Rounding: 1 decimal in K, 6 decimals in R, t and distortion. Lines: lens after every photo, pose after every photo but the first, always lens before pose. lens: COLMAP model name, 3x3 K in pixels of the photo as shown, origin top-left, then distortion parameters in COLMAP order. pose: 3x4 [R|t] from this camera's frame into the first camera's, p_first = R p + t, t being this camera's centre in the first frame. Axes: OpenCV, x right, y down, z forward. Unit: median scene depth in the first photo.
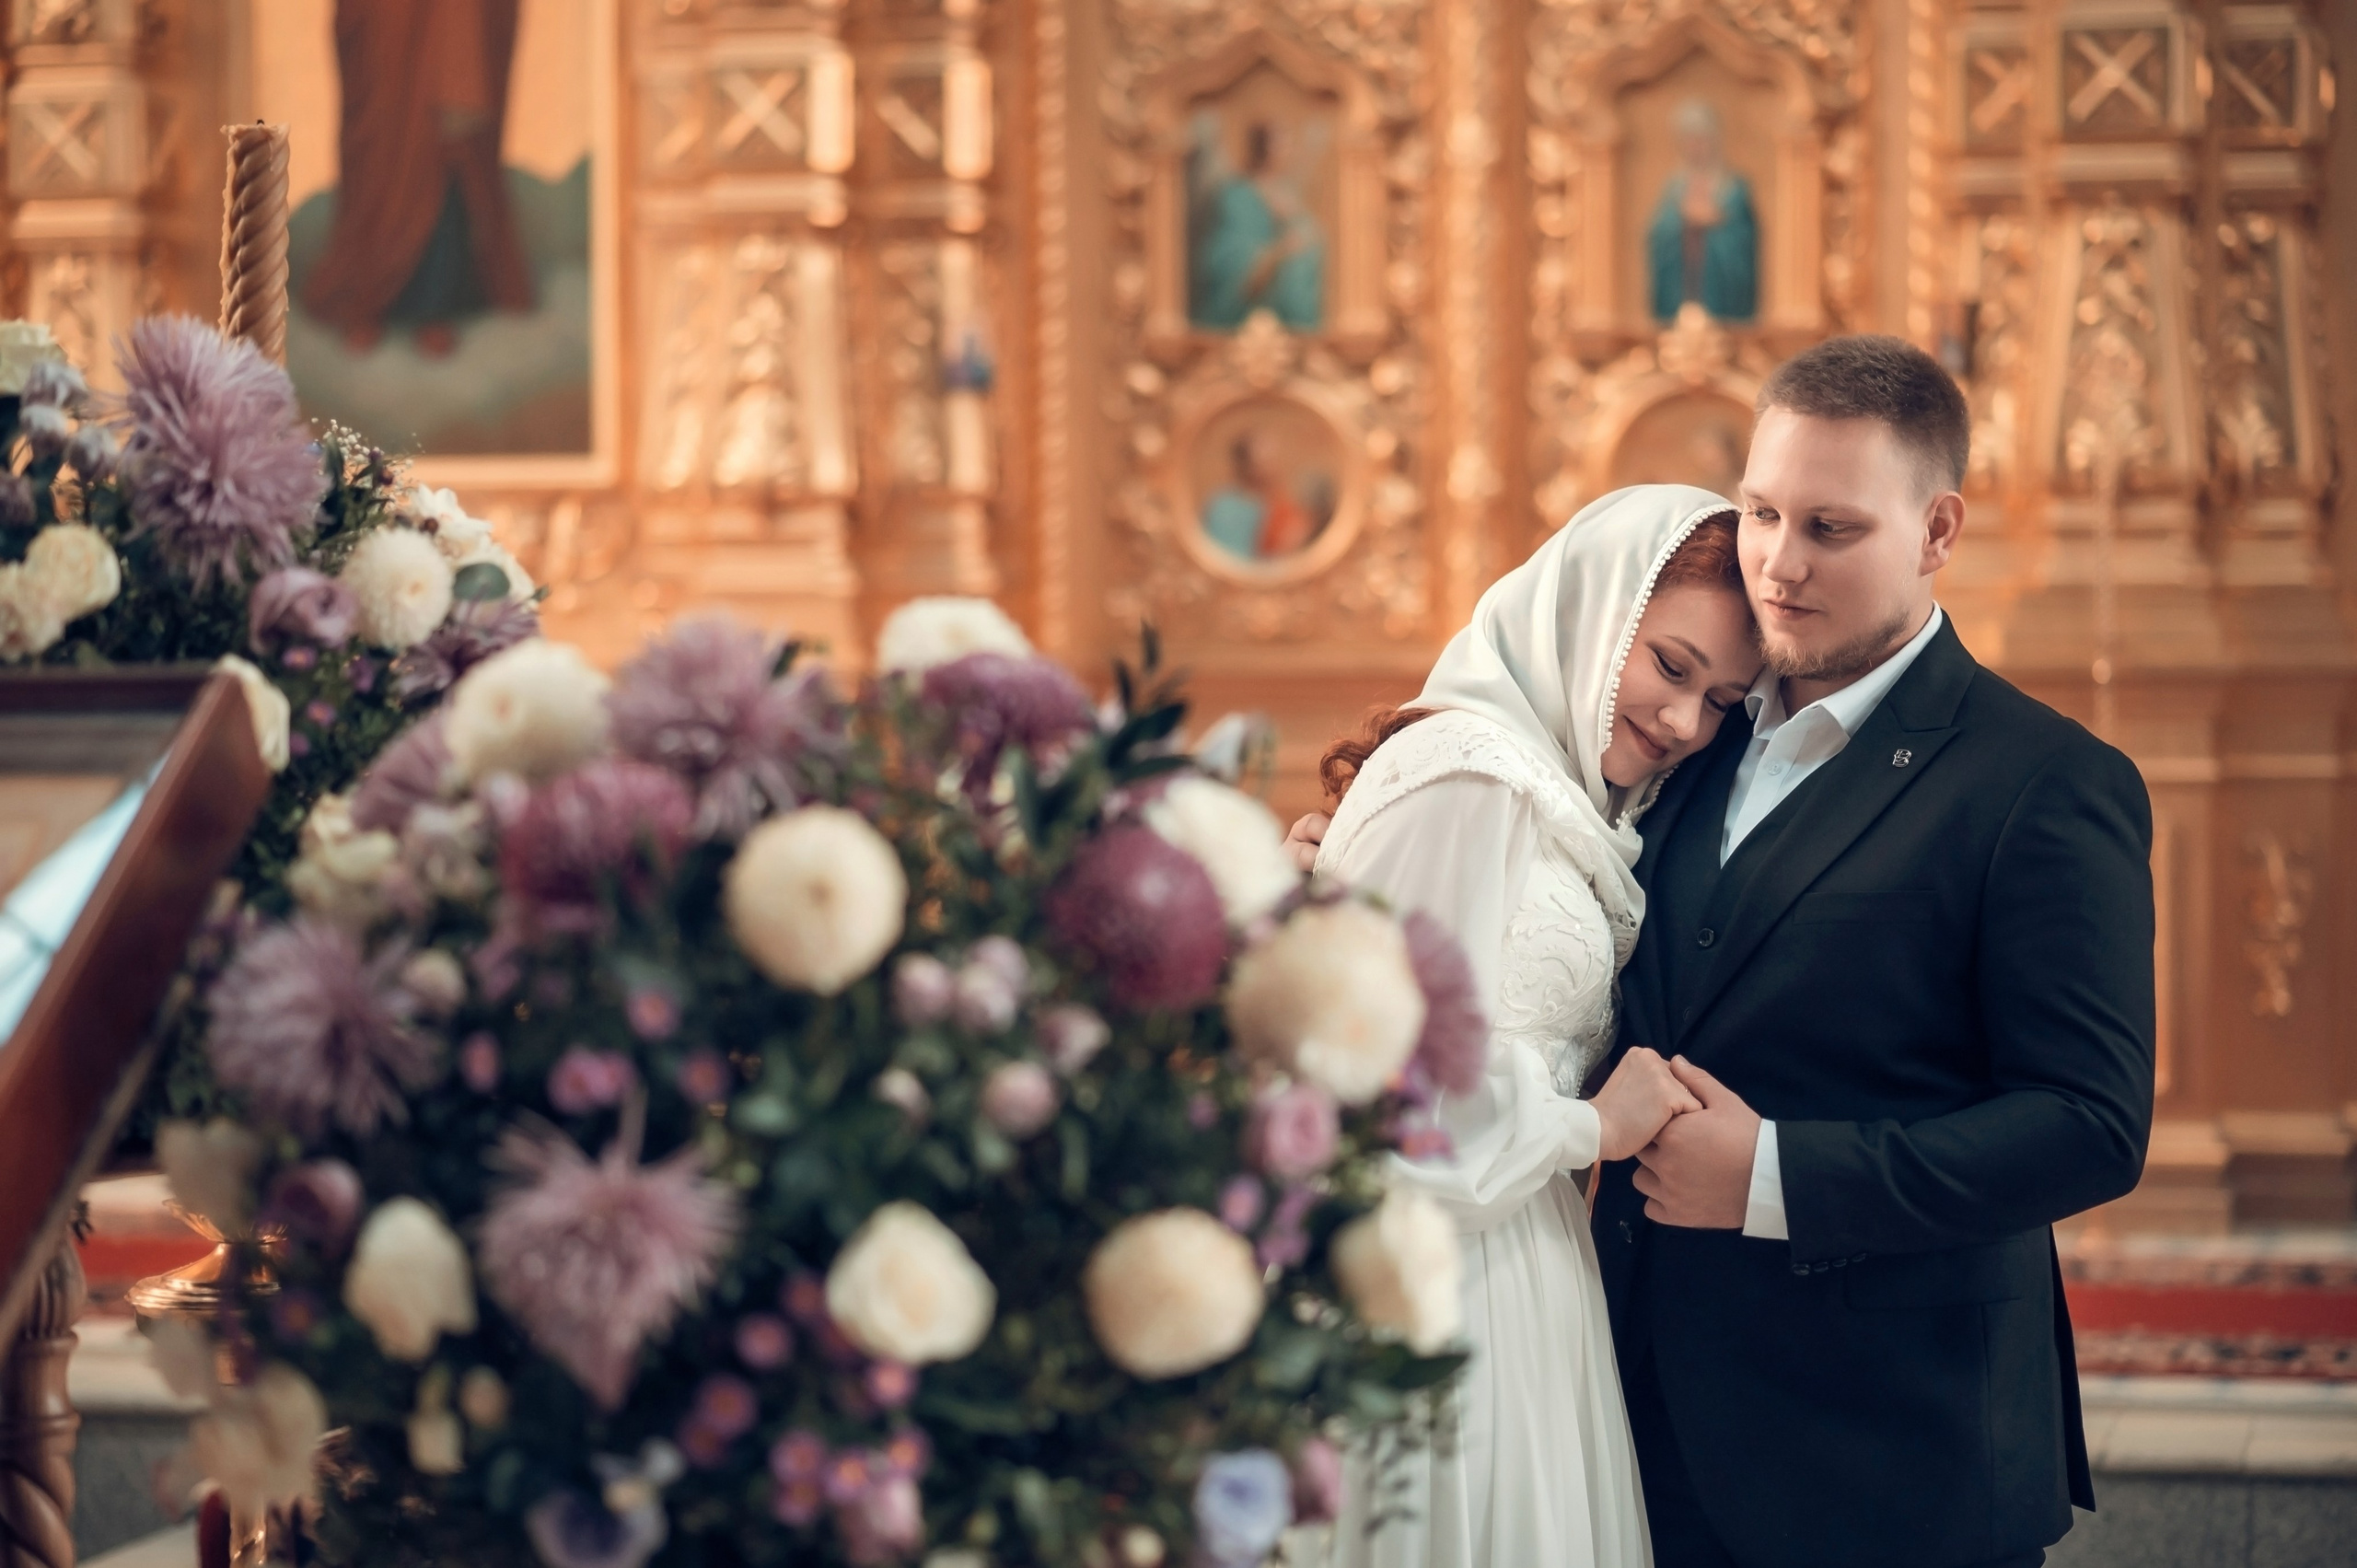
lens RADIAL K [[5643.4, 0, 1178.5], [0, 5643.4, 784.0], [0, 0, 1]] dist [0.044431, 0.270670]
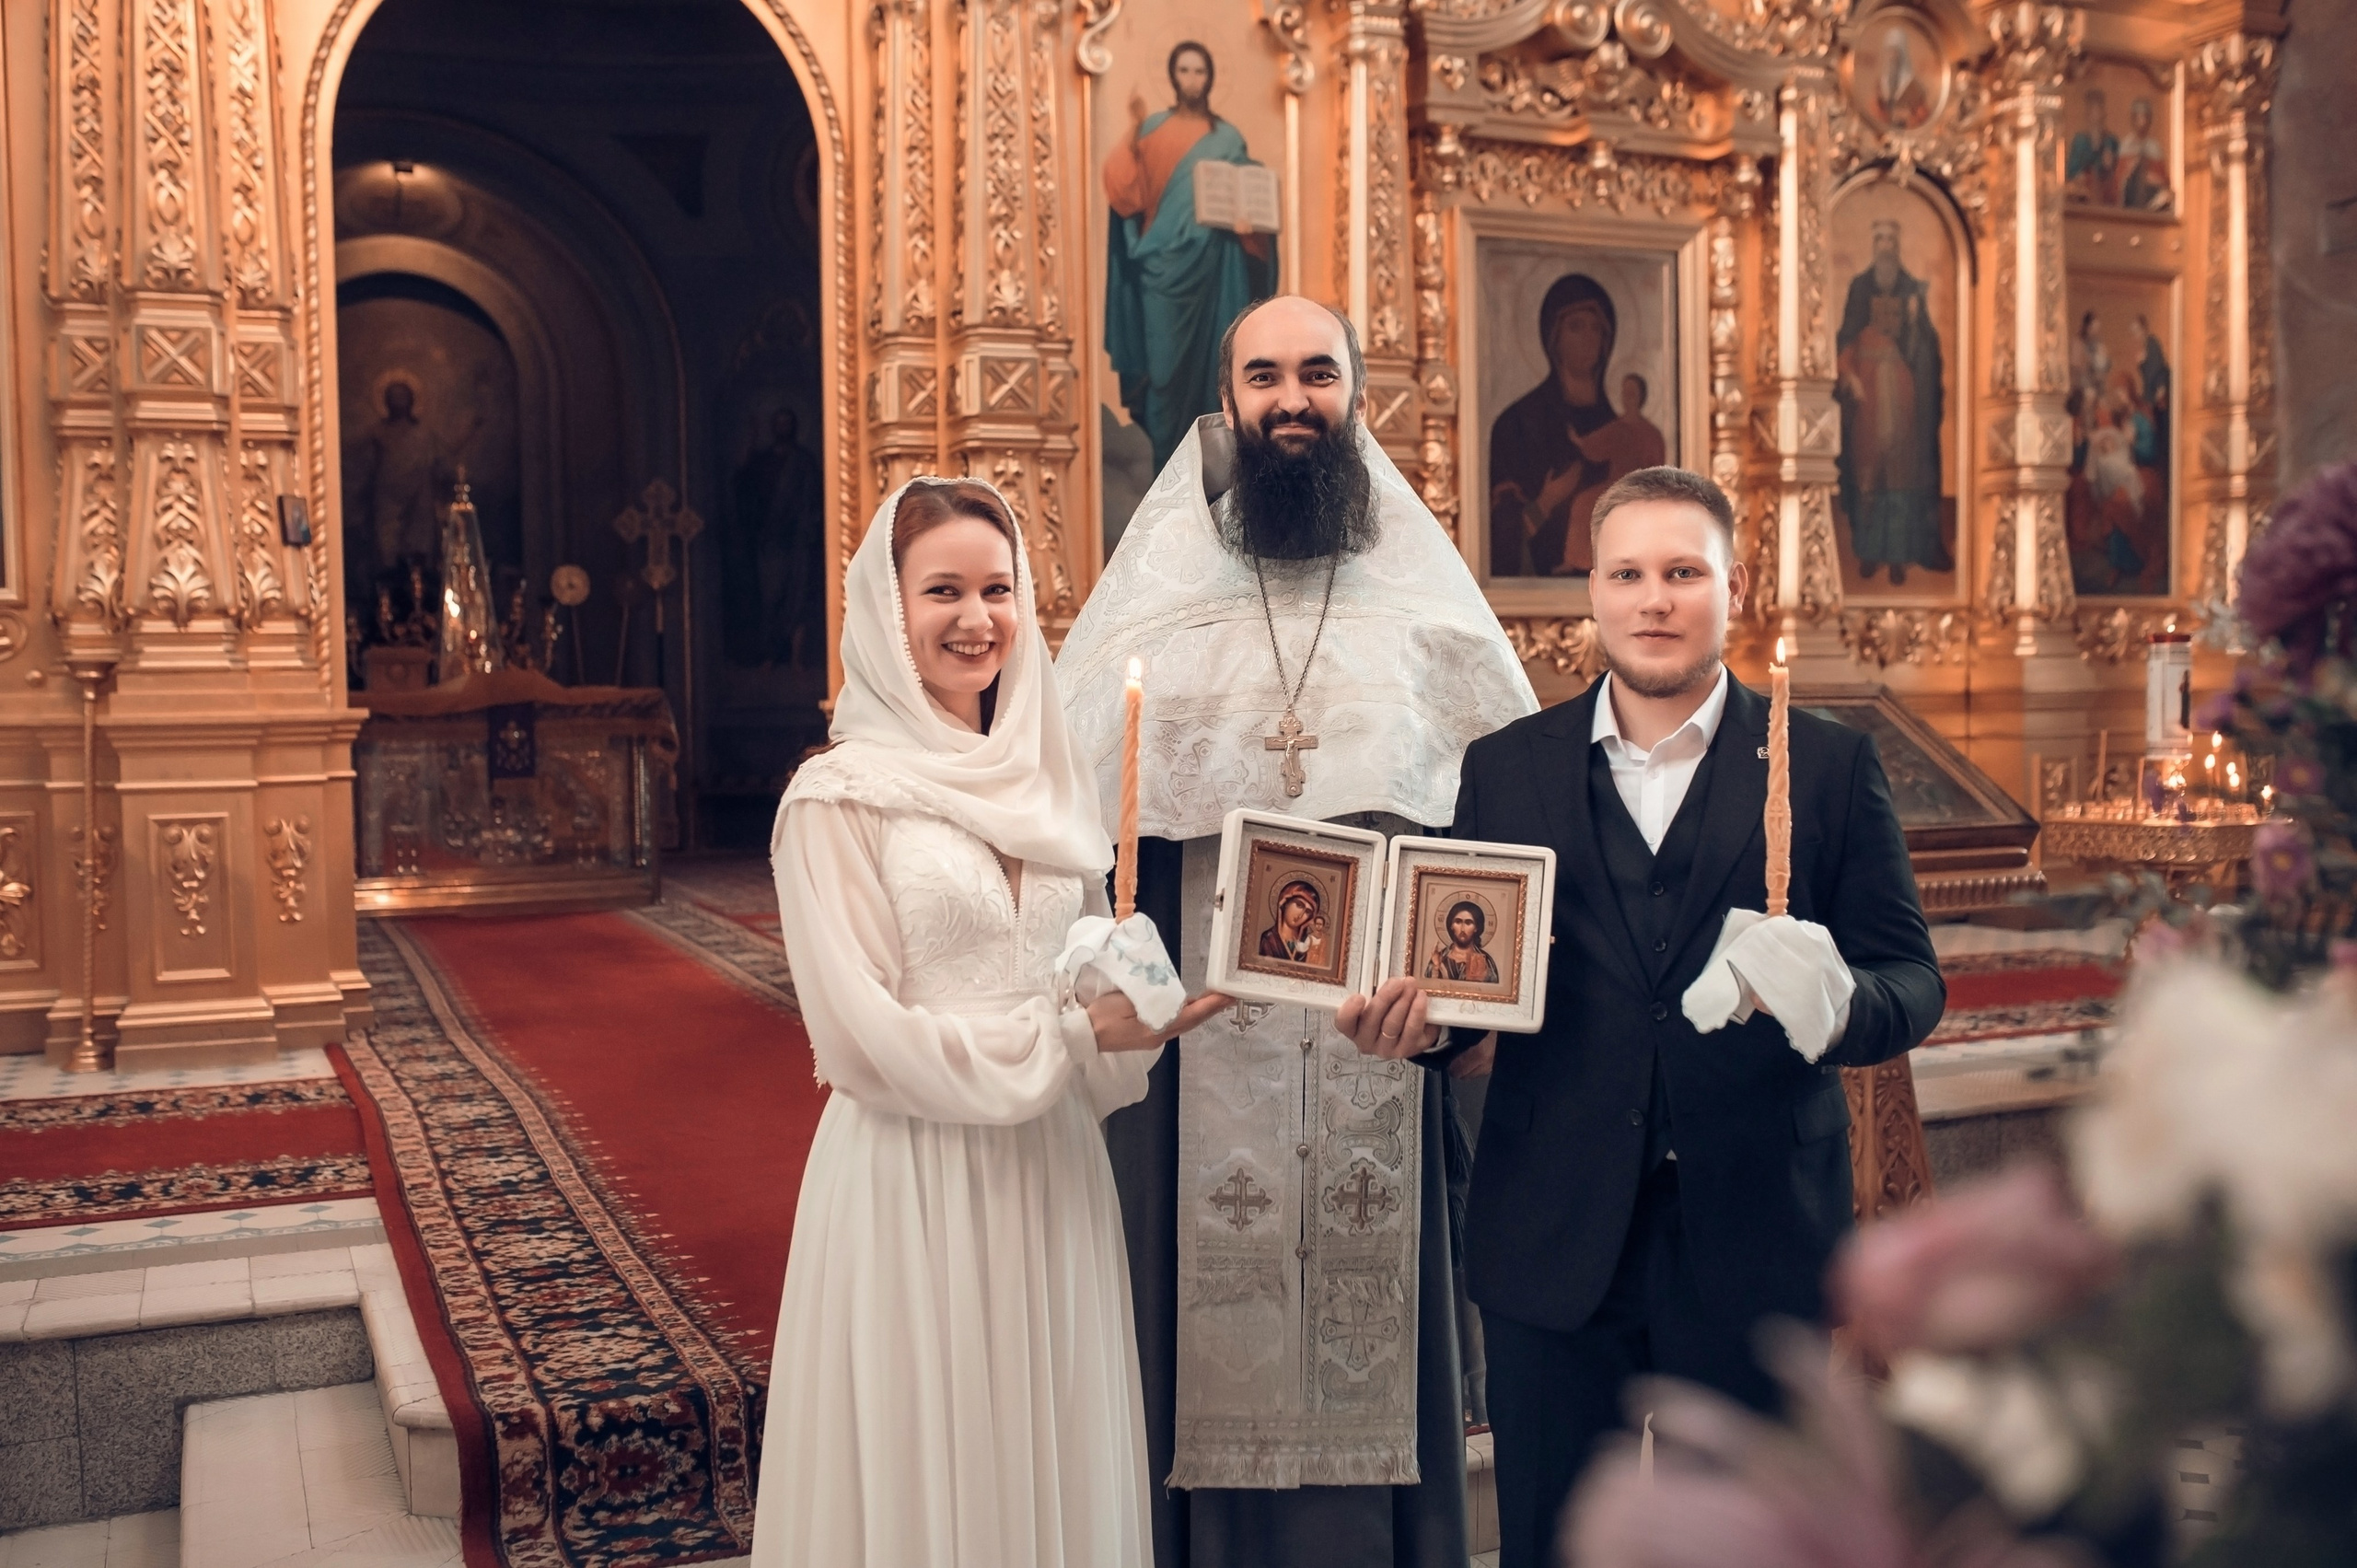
lens RADIAL K [[2223.7, 0, 1178.5], [0, 2223.7, 784.0], [0, 0, 1]] dist [-0.063630, 0.088791]
pose [[0.812612, -0.036373, 0.581669, -0.201964], [0.029650, 0.999338, 0.021070, -0.007852], [-0.582051, 0.000125, 0.813152, 0.353957]]
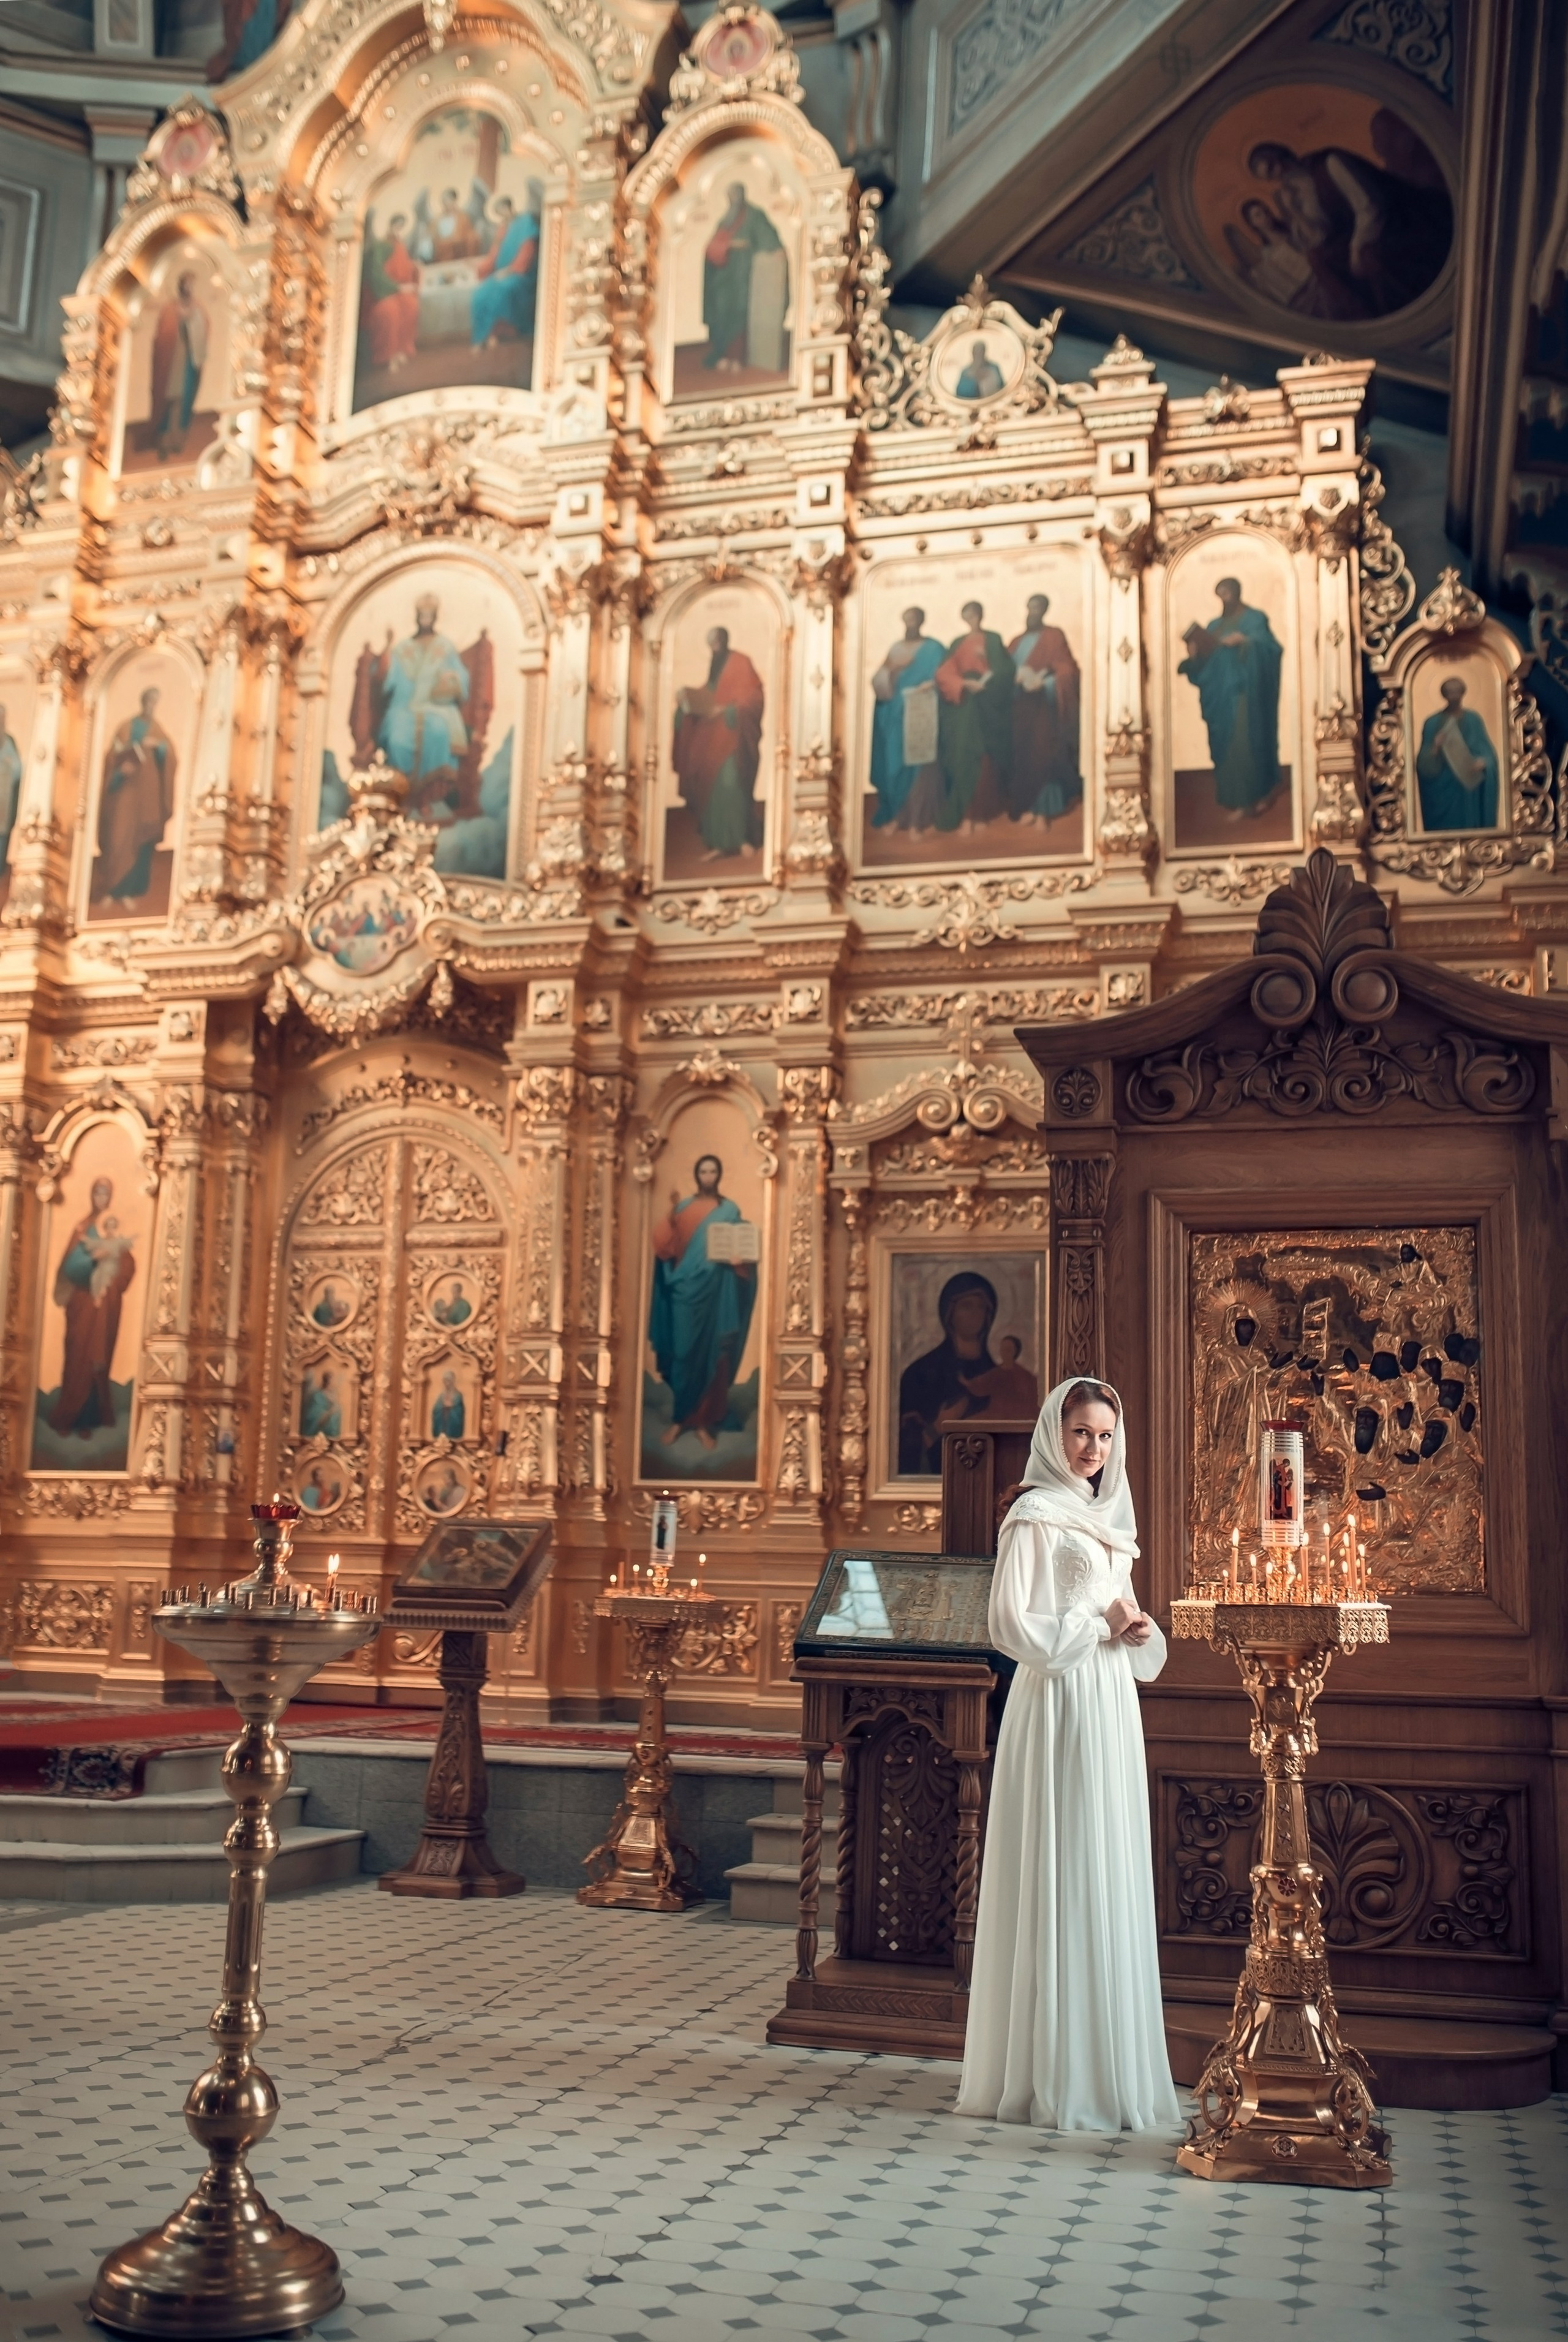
lens RADIAL K [[2209.3, 0, 784.0], [0, 2209.3, 1171.0], [0, 0, 1]] dist [-0.063630, 0.088791]
pose [[0.998408, 0.019918, -0.052763, 0.354266], [-0.030961, 0.975551, -0.217583, 0.039107], [0.047139, 0.218870, 0.974615, -0.264959]]
